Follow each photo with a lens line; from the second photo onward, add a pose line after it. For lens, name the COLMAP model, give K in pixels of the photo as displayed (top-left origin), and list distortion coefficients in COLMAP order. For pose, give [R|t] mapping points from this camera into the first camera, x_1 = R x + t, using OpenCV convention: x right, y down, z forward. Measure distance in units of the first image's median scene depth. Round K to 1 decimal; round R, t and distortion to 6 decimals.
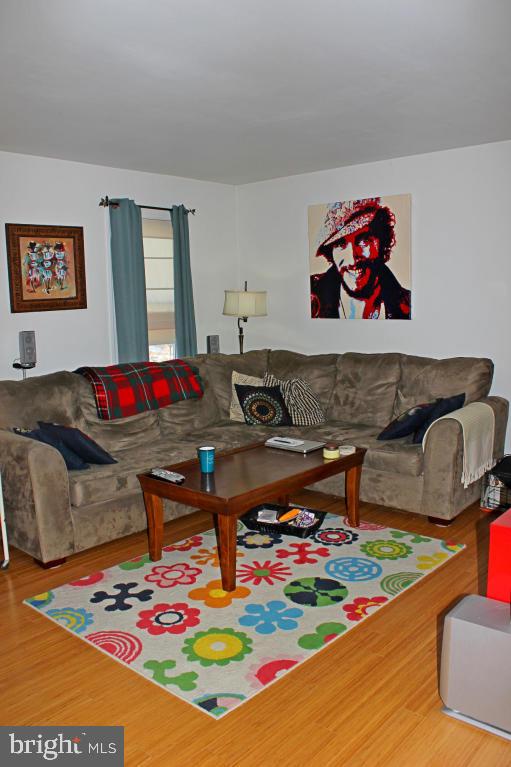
lens RADIAL K [[635.4, 0, 253.6], [0, 635.4, 390.6], [0, 0, 1]] dist [-0.145852, 0.112307]
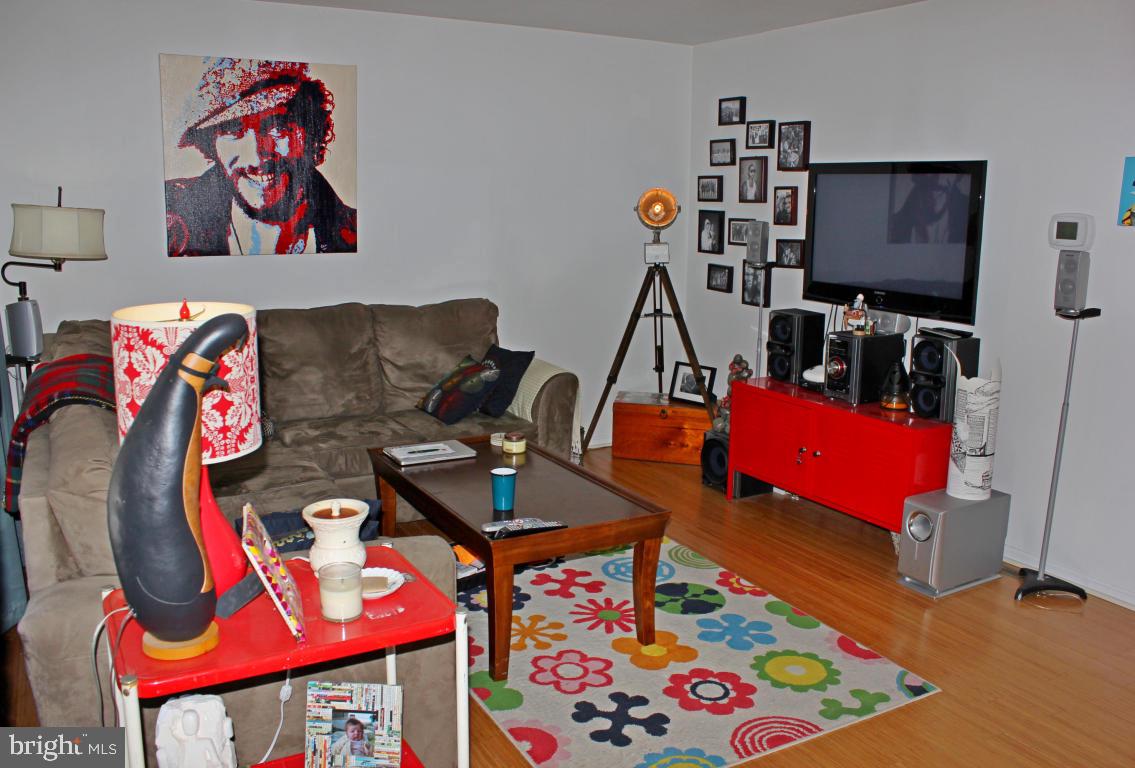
lens RADIAL K [[965.9, 0, 566.7], [0, 965.9, 375.4], [0, 0, 1]] dist [-0.096336, 0.009264]
pose [[0.339194, -0.149366, 0.928783, -0.661376], [0.115556, 0.986453, 0.116439, -0.076611], [-0.933592, 0.067832, 0.351859, 0.432364]]
